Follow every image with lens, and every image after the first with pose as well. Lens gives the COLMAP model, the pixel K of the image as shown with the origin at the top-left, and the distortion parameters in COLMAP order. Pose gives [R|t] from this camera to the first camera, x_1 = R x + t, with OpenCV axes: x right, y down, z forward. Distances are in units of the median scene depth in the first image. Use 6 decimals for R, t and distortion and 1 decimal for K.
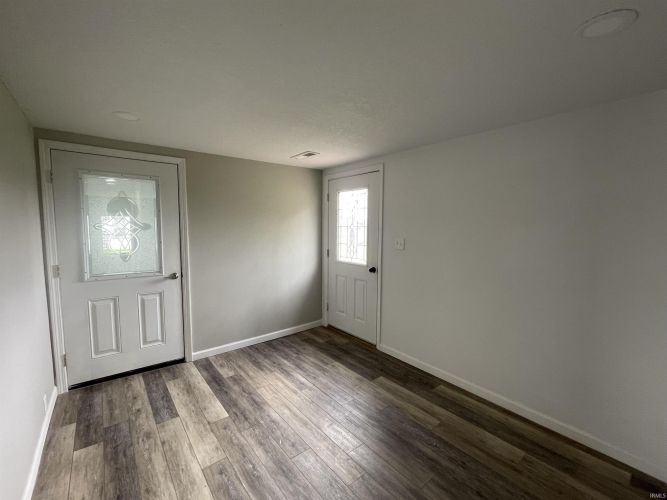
lens RADIAL K [[288.9, 0, 316.8], [0, 288.9, 248.3], [0, 0, 1]] dist [0.028322, 0.000036]
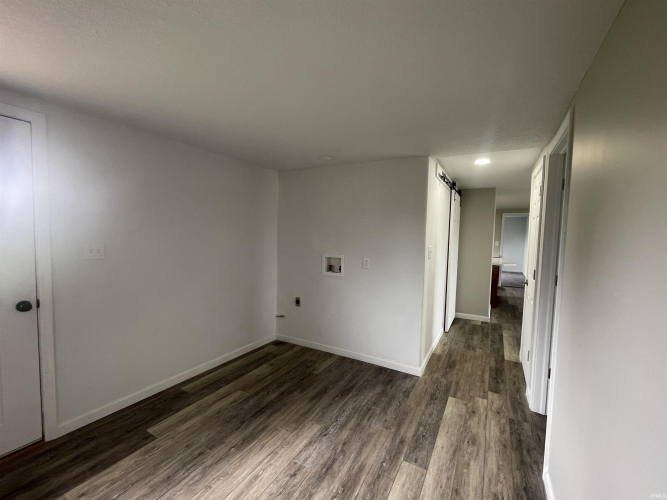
lens RADIAL K [[289.5, 0, 333.5], [0, 289.5, 250.0], [0, 0, 1]] dist [0.002364, 0.000106]
pose [[-0.403027, -0.060933, 0.913158, -0.811075], [0.044002, 0.995337, 0.085837, -0.085215], [-0.914130, 0.074776, -0.398466, 1.063778]]
